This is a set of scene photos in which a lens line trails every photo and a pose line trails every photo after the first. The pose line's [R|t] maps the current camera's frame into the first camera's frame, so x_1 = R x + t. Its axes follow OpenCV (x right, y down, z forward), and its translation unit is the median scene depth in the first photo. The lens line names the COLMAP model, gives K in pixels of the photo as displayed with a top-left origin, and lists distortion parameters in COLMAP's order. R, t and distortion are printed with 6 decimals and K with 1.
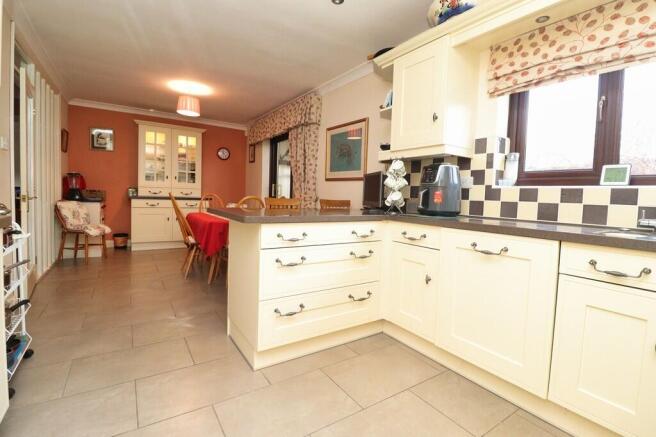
lens RADIAL K [[309.0, 0, 328.3], [0, 309.0, 216.2], [0, 0, 1]] dist [-0.005970, -0.000742]
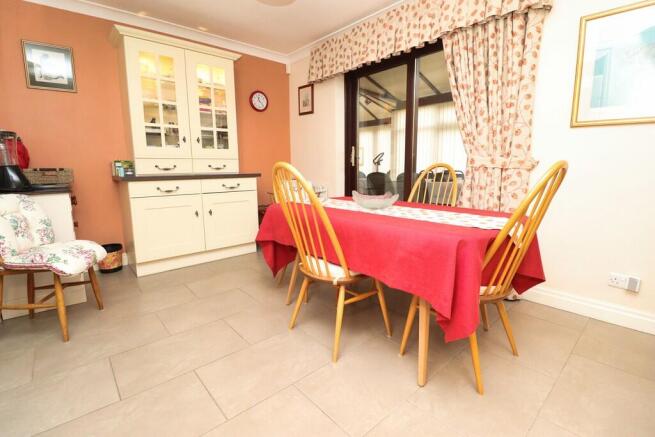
lens RADIAL K [[308.5, 0, 327.3], [0, 308.5, 214.6], [0, 0, 1]] dist [-0.005970, -0.000742]
pose [[0.991154, -0.062714, 0.116962, -0.348593], [0.051410, 0.993929, 0.097277, -0.032610], [-0.122353, -0.090403, 0.988361, 0.412415]]
